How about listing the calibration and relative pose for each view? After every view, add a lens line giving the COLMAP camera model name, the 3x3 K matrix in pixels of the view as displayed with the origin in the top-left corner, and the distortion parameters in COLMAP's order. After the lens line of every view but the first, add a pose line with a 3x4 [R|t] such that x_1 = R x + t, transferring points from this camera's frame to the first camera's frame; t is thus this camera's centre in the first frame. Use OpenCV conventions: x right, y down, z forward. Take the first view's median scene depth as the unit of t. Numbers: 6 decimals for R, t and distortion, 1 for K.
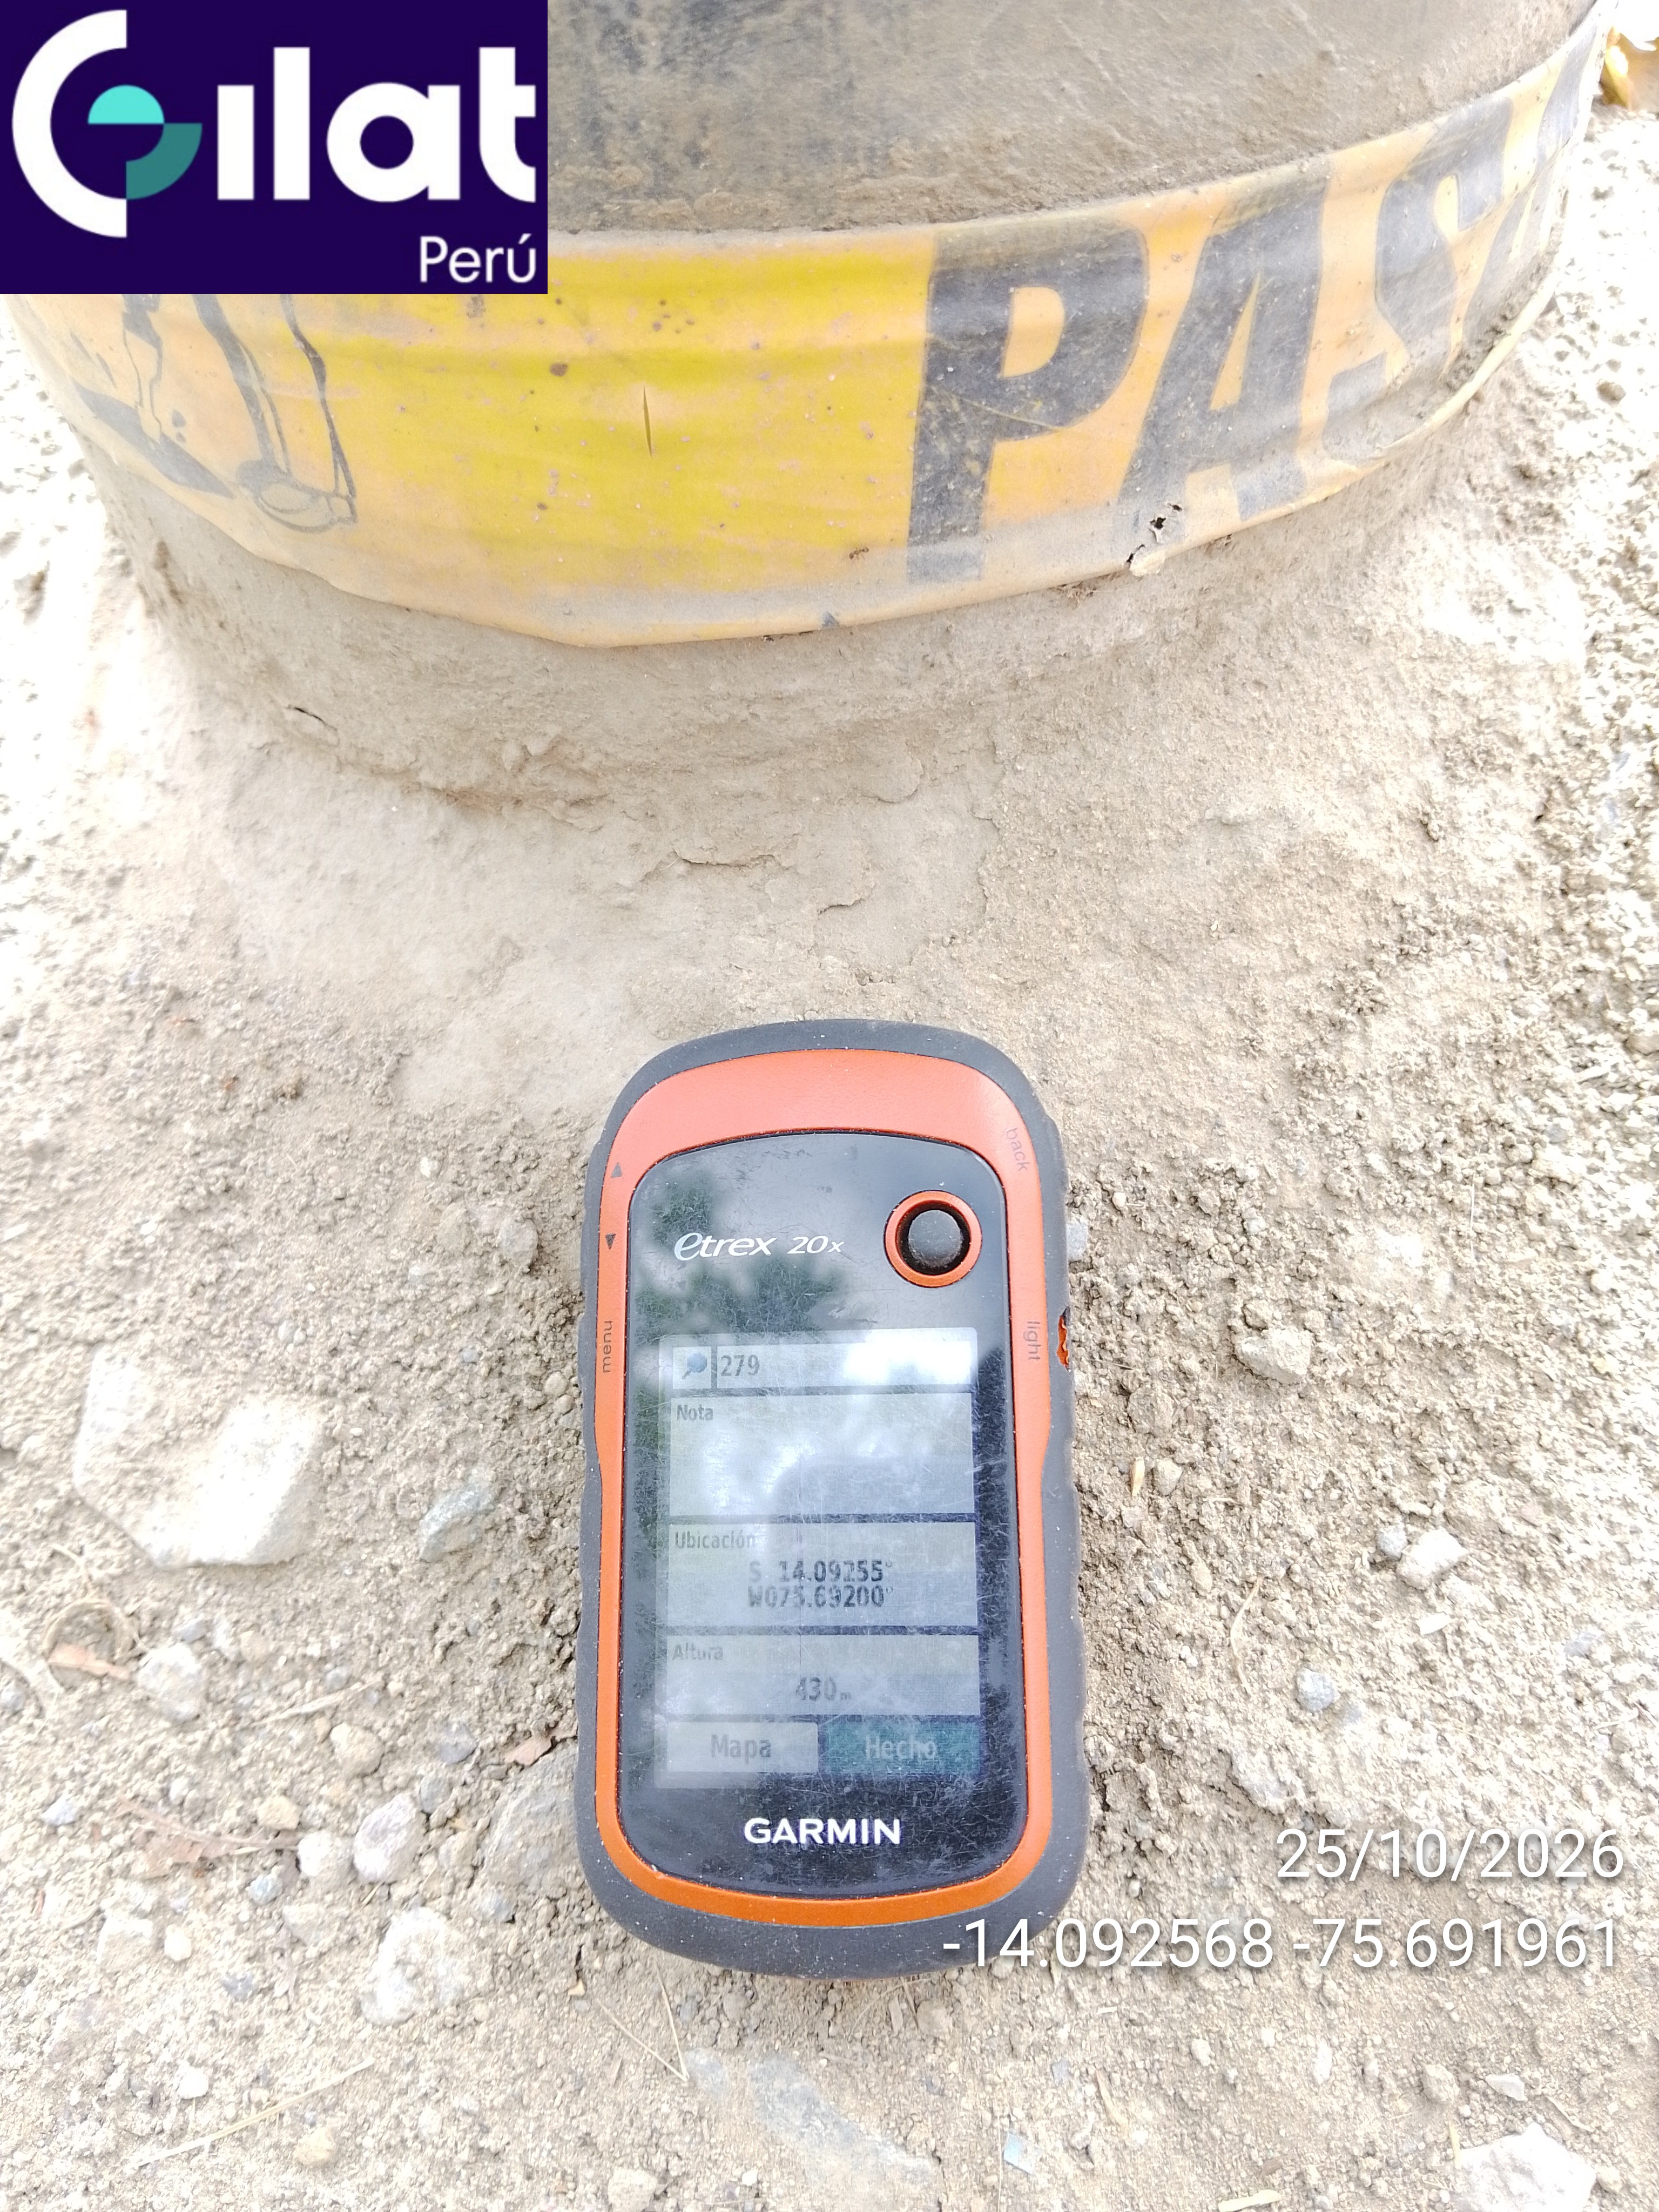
lens RADIAL K [[1854.3, 0, 823.6], [0, 1854.3, 1100.5], [0, 0, 1]] dist [0.033007, -0.151363]
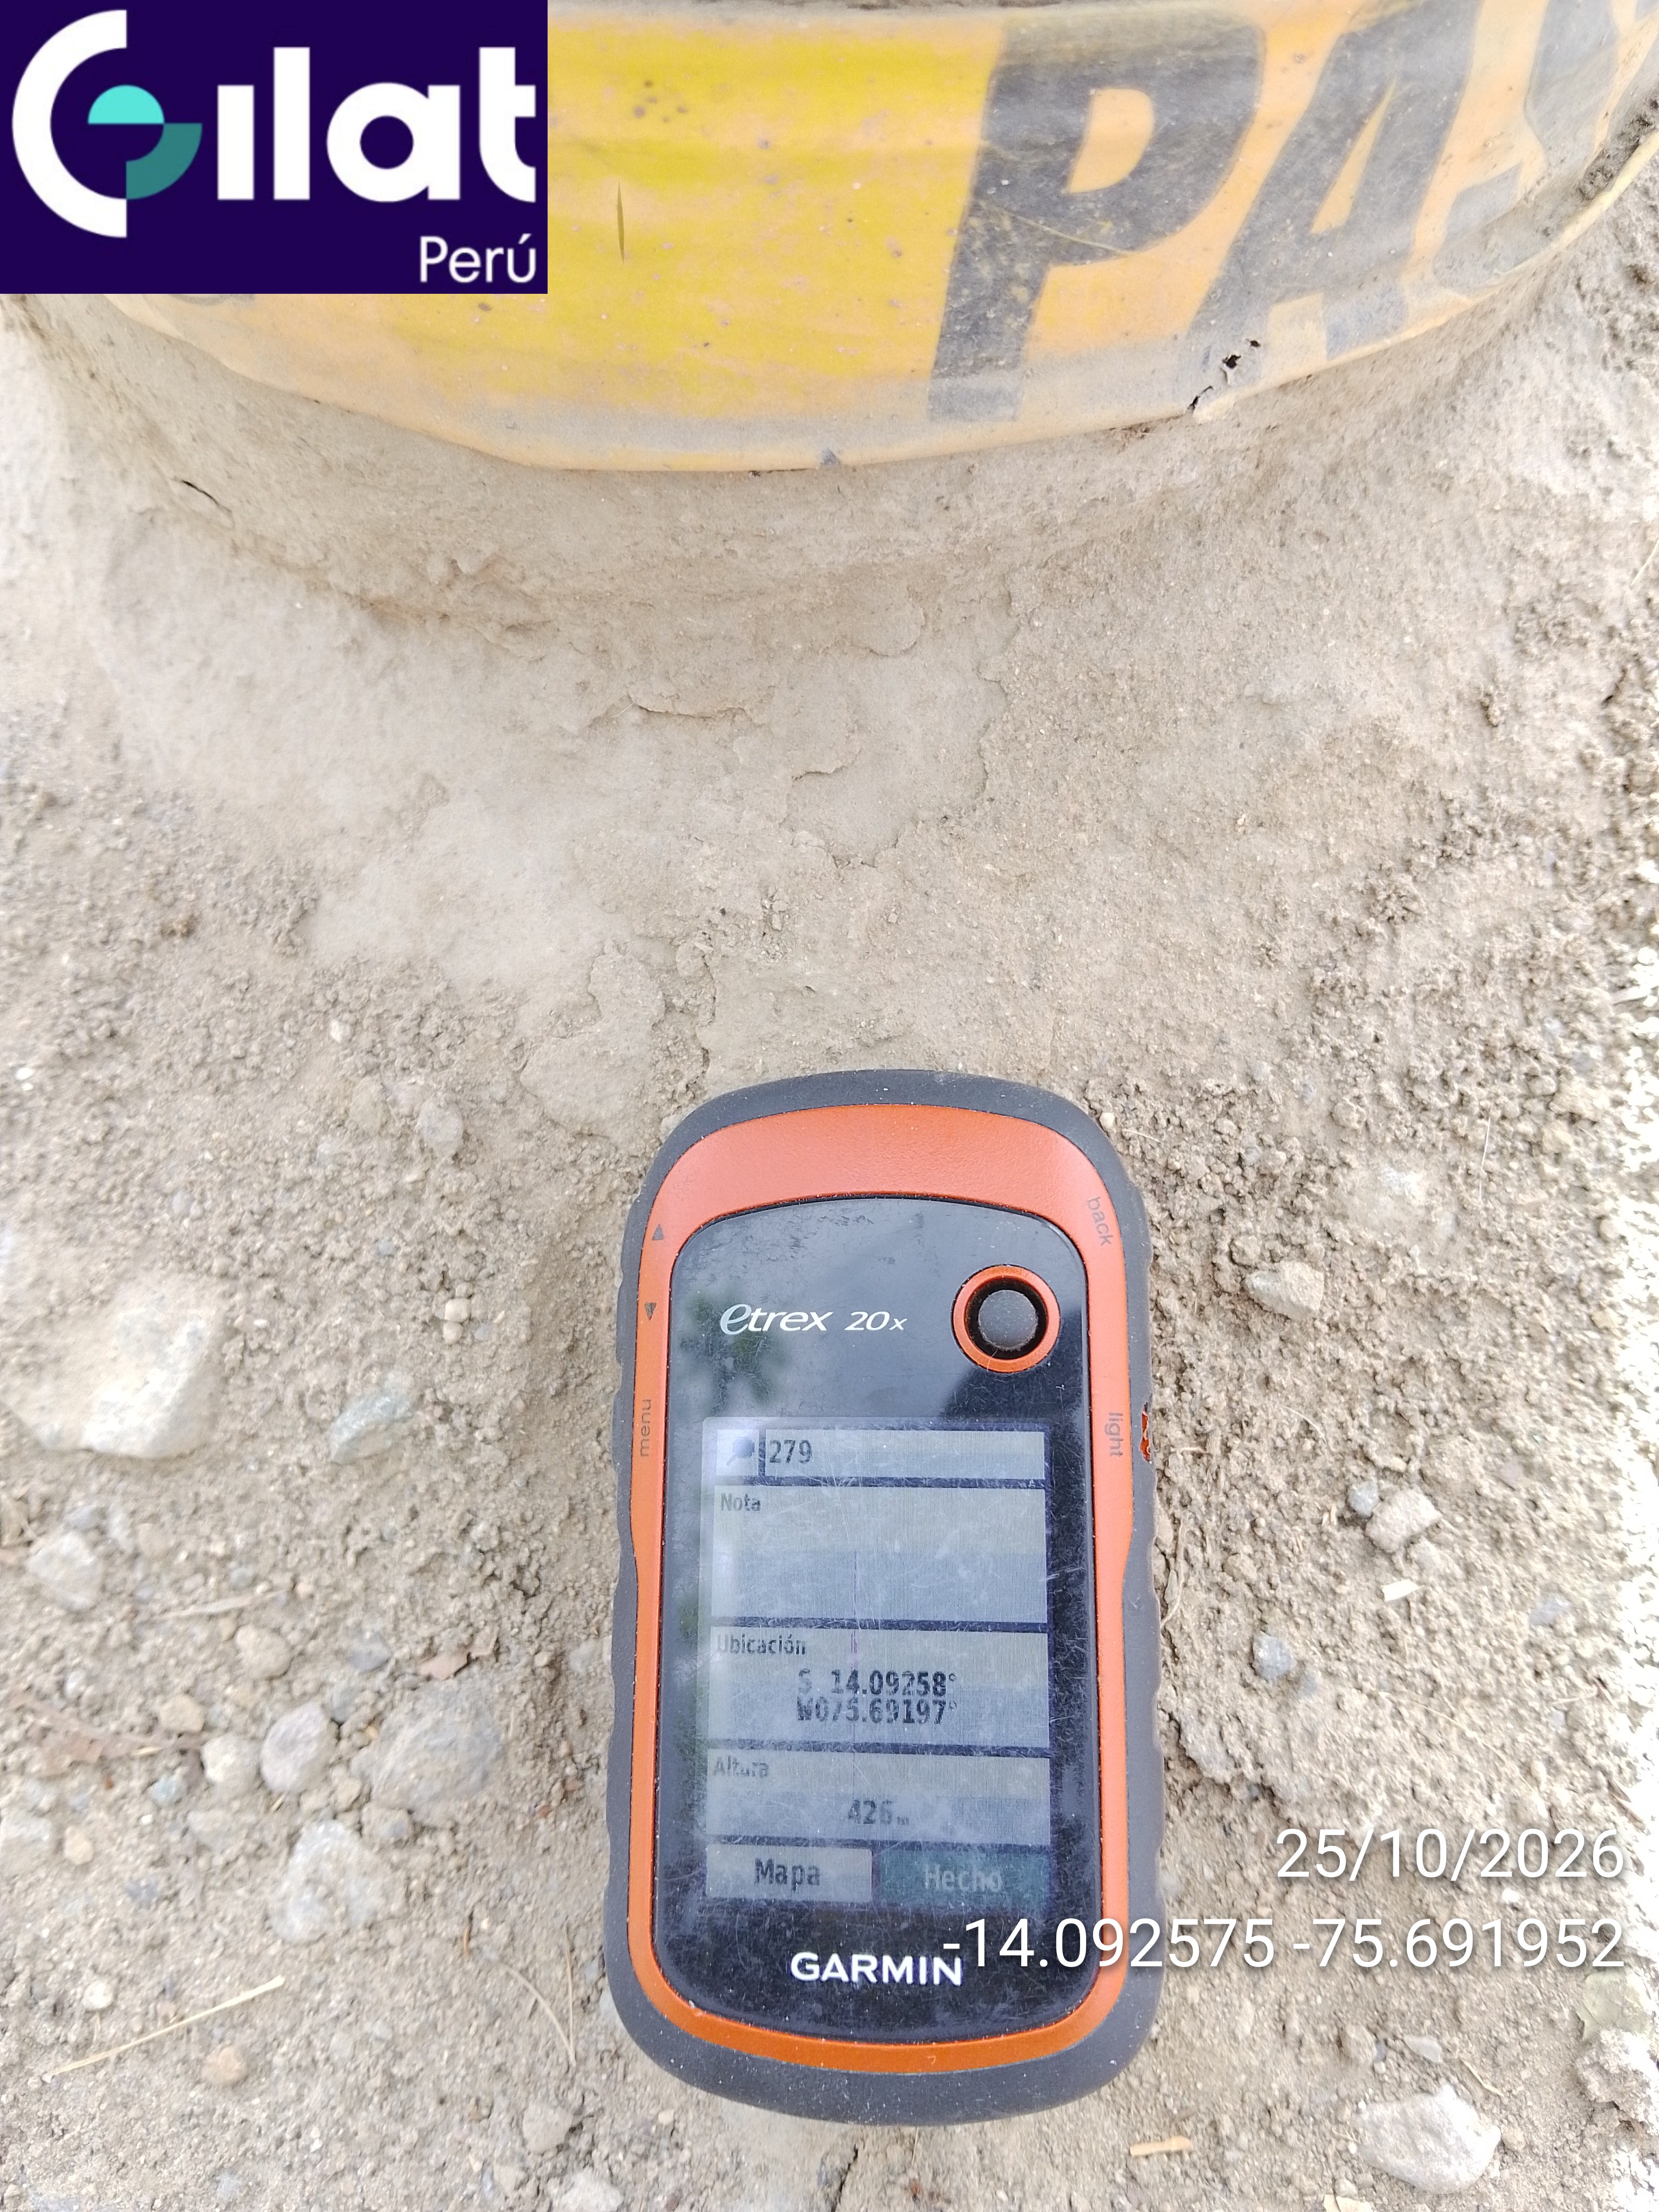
lens RADIAL K [[1867.4, 0, 821.5], [0, 1867.4, 1105.6], [0, 0, 1]] dist [0.036739, -0.166384]
pose [[0.997763, 0.045557, 0.048933, -0.026138], [-0.054817, 0.976453, 0.208649, -0.138803], [-0.038275, -0.210865, 0.976766, 0.112271]]
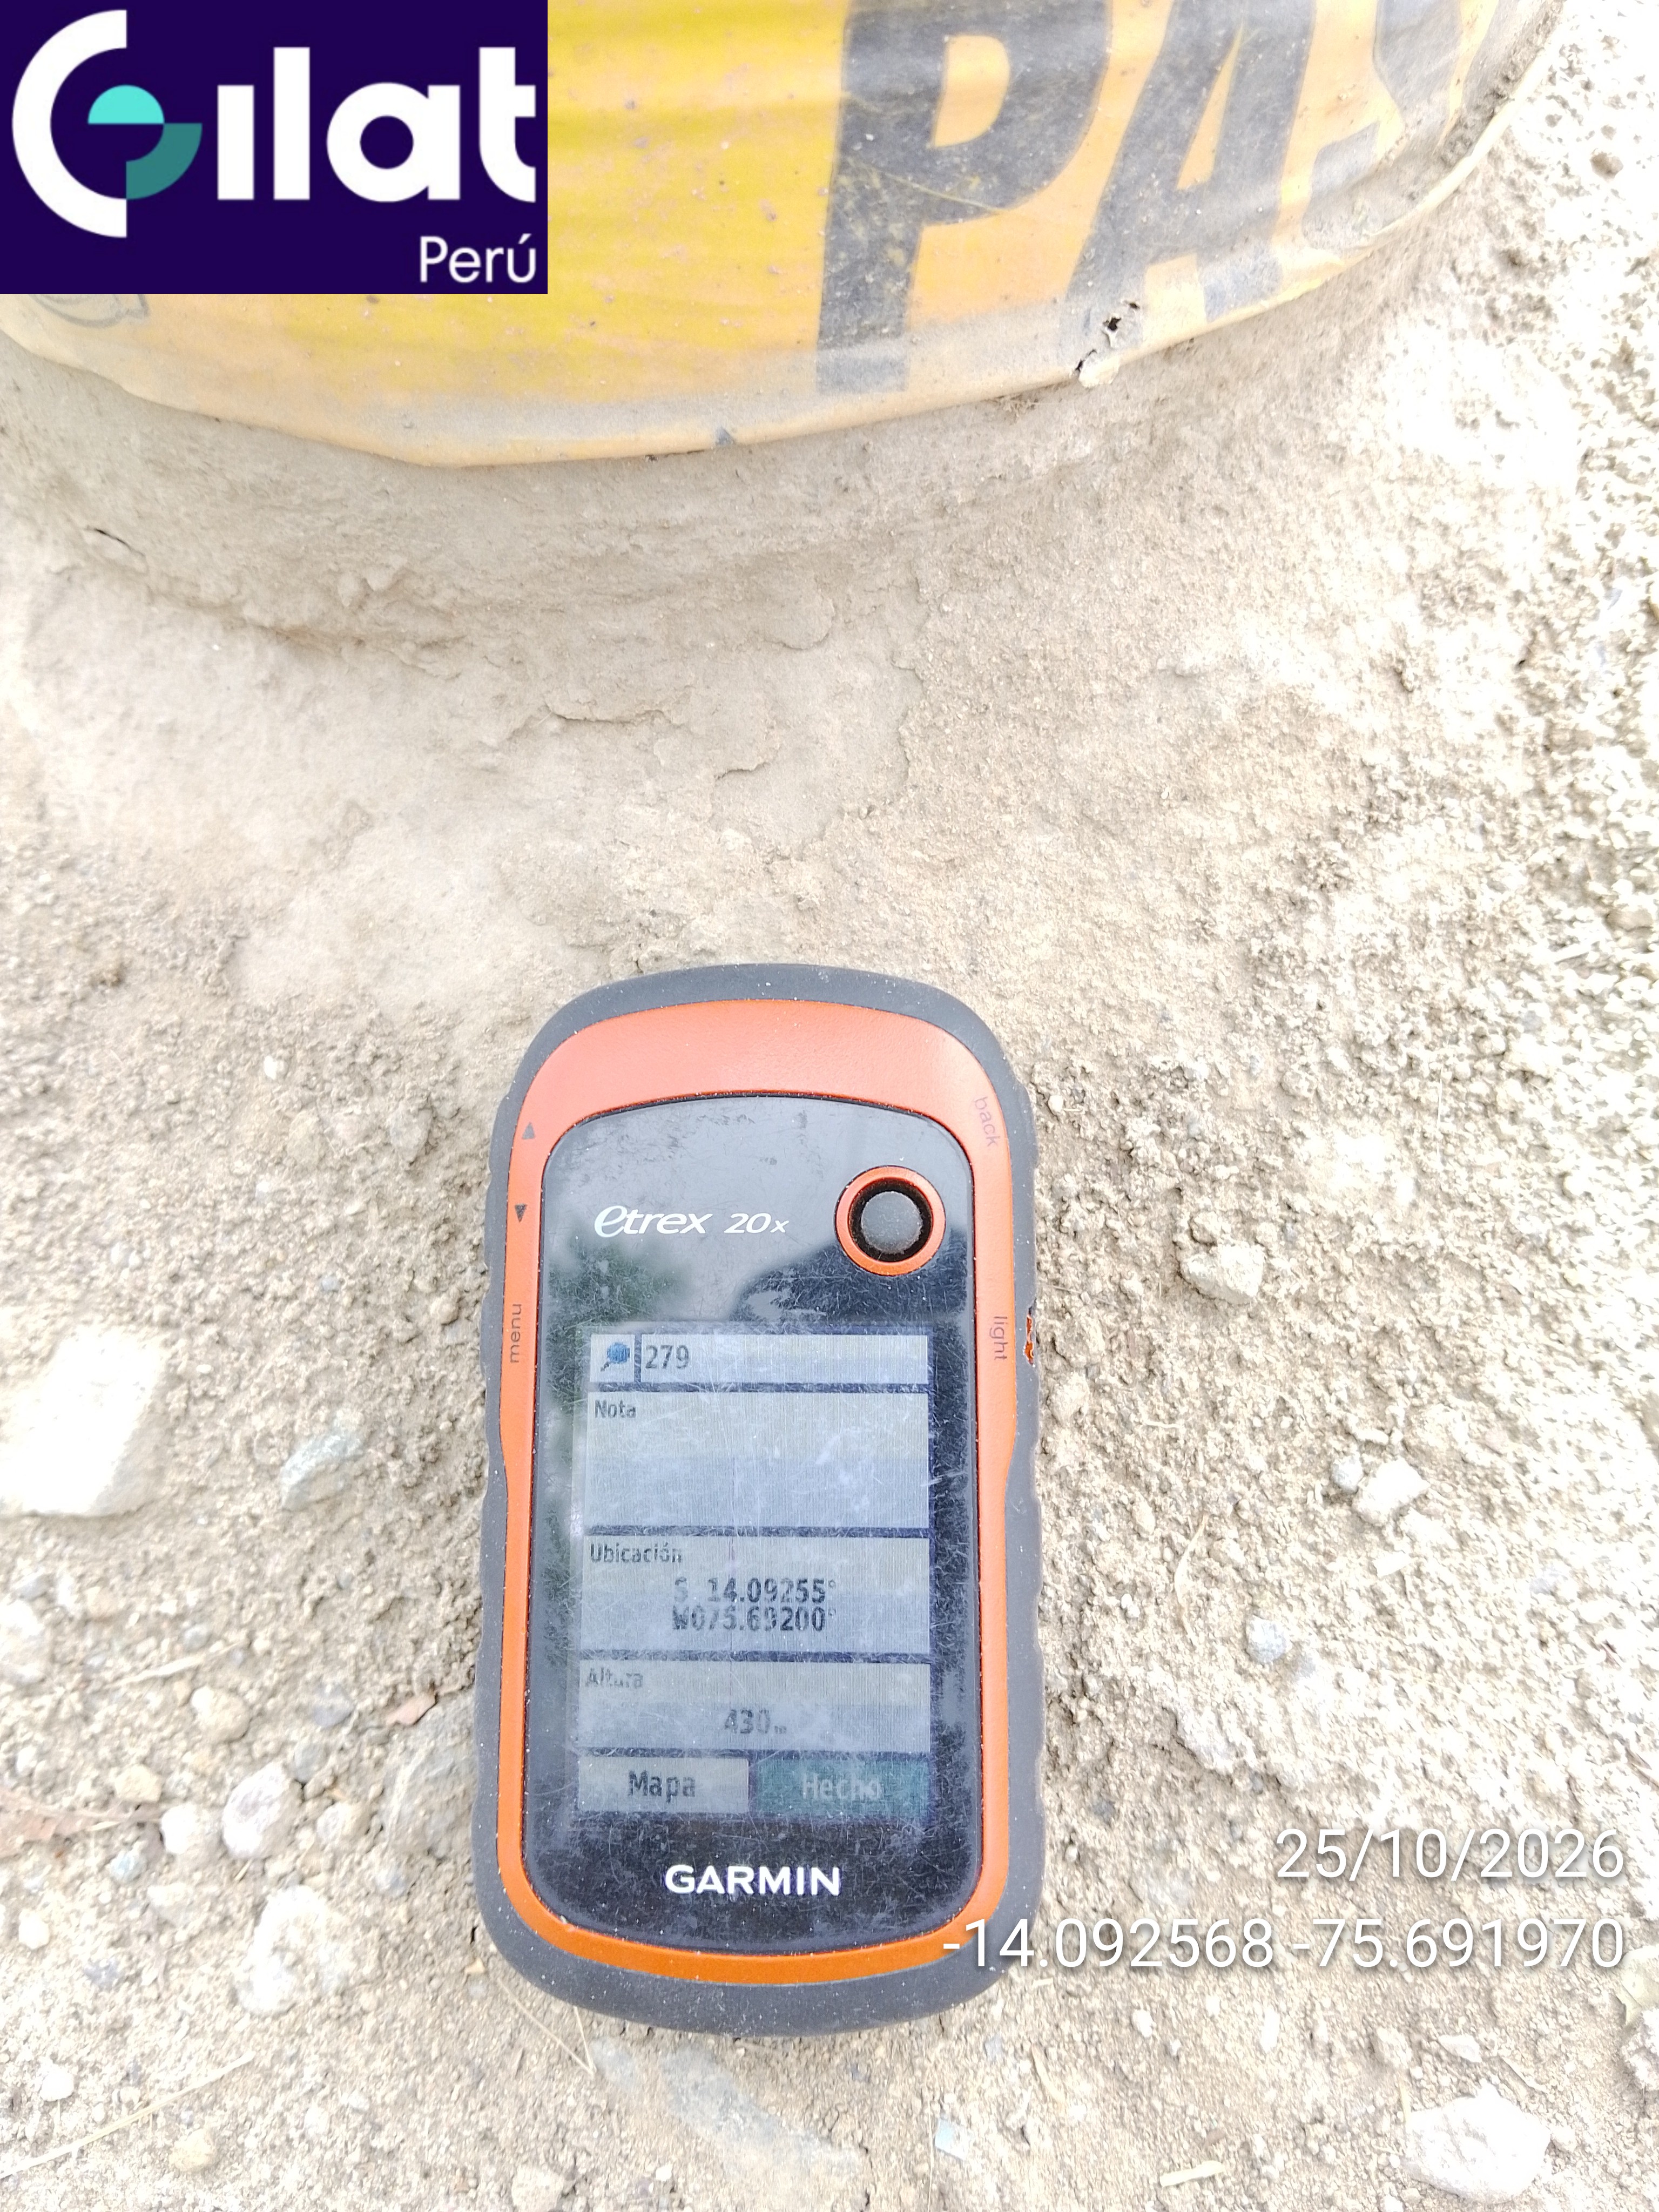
lens RADIAL K [[1867.4, 0, 821.5], [0, 1867.4, 1105.6], [0, 0, 1]] dist [0.036739, -0.166384]
pose [[0.998411, -0.013141, 0.054803, -0.003446], [0.006329, 0.992427, 0.122676, -0.057854], [-0.056000, -0.122134, 0.990933, 0.110324]]
